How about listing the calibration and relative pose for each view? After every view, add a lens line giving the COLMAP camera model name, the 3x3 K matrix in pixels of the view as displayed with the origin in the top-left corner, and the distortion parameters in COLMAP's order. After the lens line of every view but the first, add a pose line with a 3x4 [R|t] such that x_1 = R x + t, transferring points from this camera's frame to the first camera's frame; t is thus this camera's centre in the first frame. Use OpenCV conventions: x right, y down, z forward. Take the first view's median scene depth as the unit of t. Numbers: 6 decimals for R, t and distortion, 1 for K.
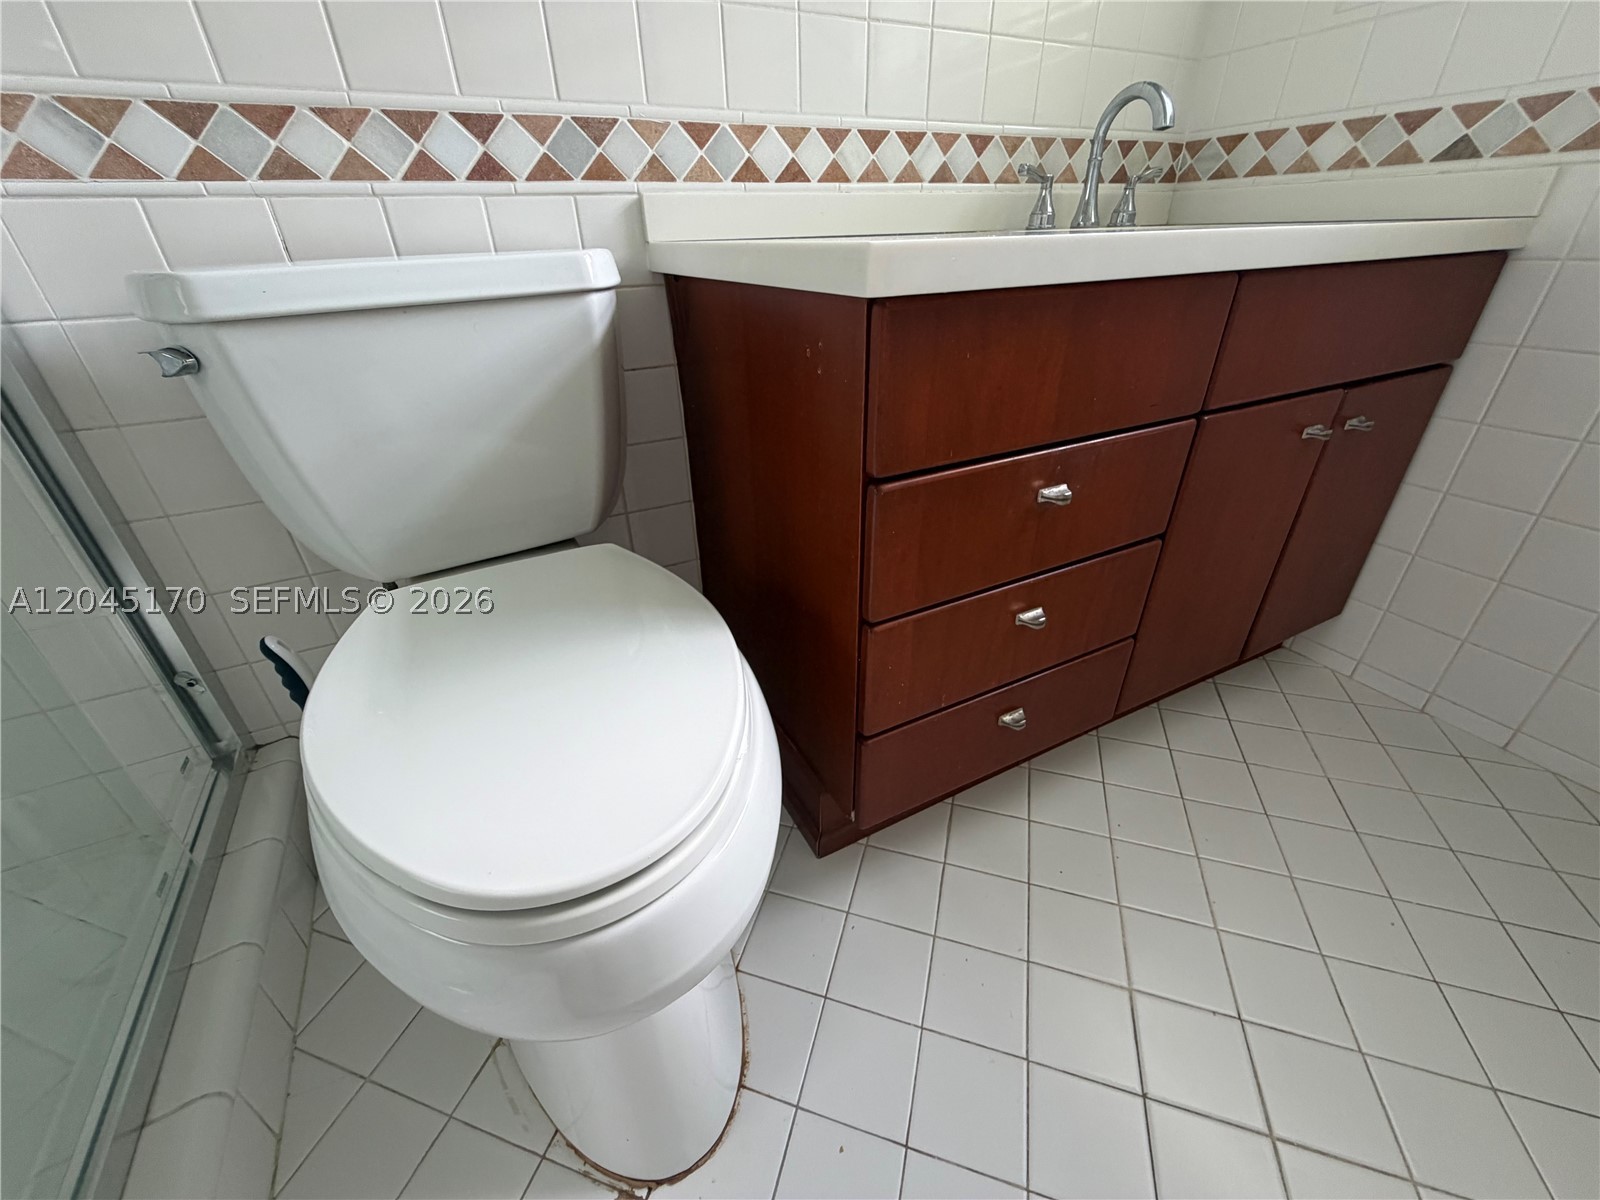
lens RADIAL K [[640.5, 0, 801.3], [0, 640.5, 605.8], [0, 0, 1]] dist [-0.000295, -0.000131]
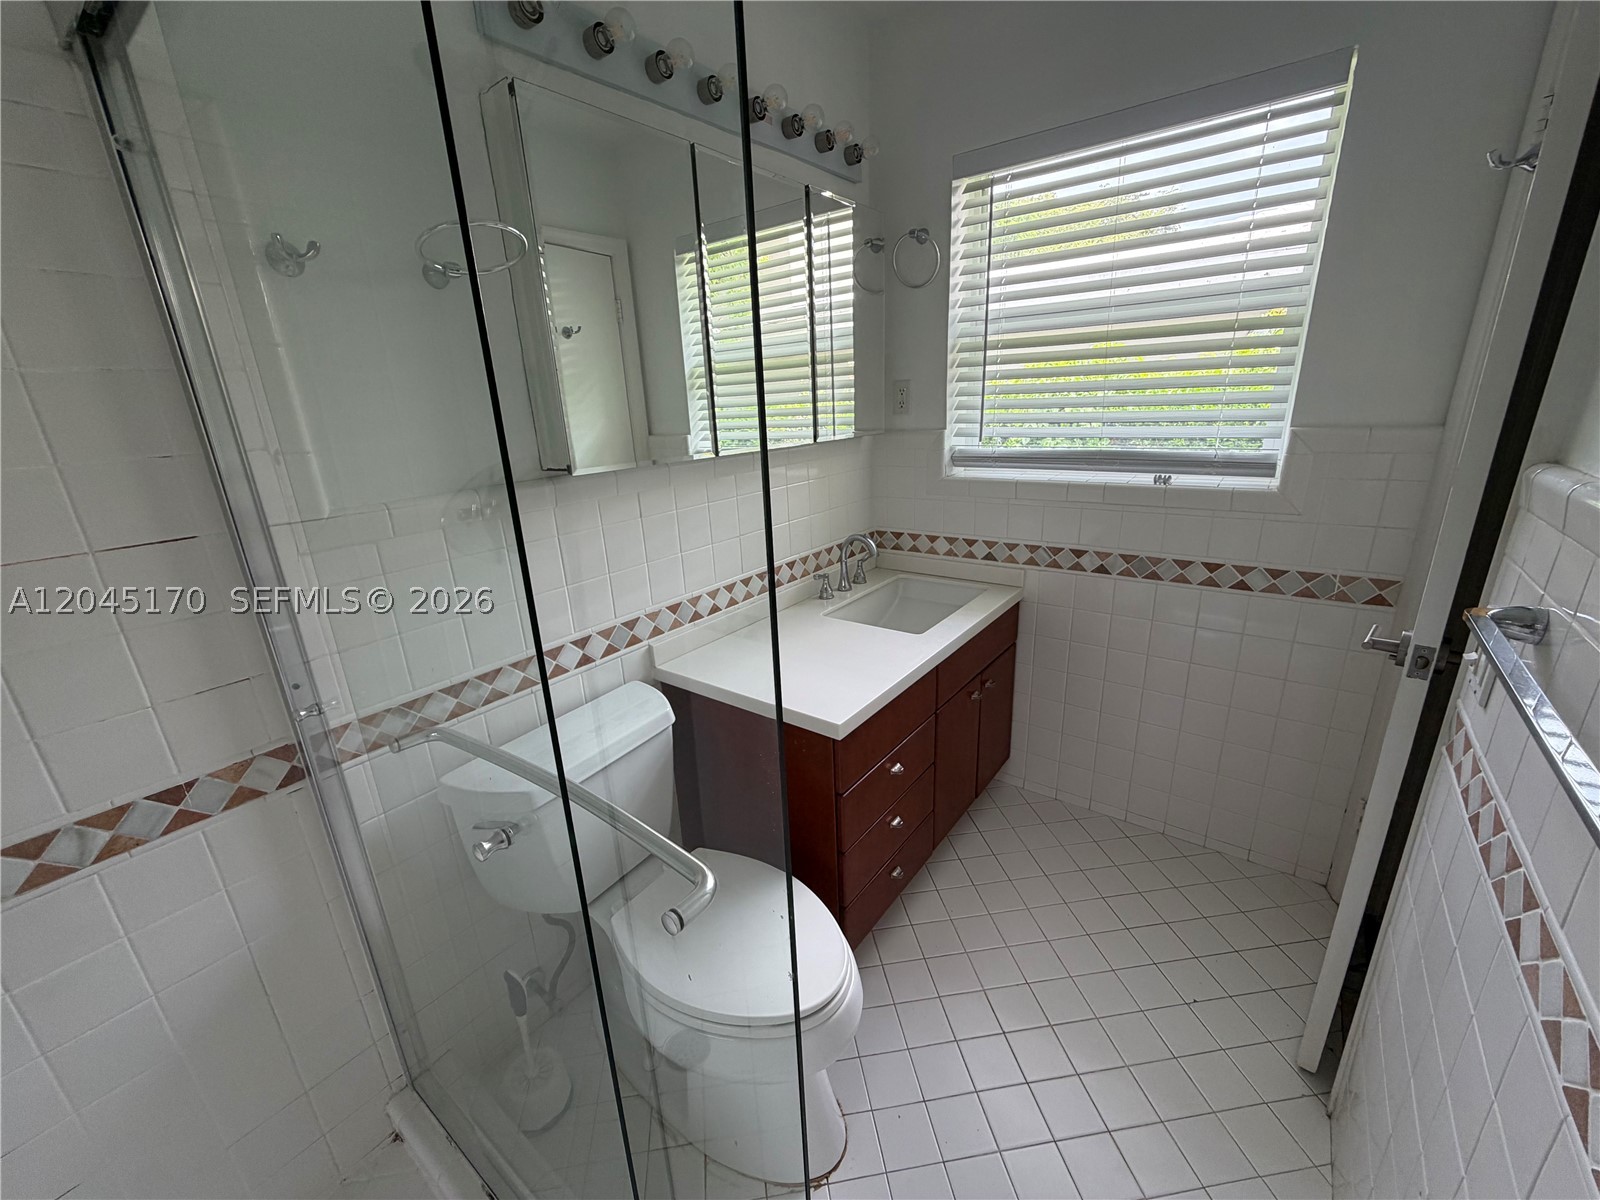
lens RADIAL K [[640.5, 0, 796.0], [0, 640.5, 601.5], [0, 0, 1]] dist [-0.000295, -0.000131]
pose [[0.906130, -0.153349, 0.394223, -0.566707], [0.237901, 0.955359, -0.175194, -0.330362], [-0.349759, 0.252534, 0.902161, -0.835676]]
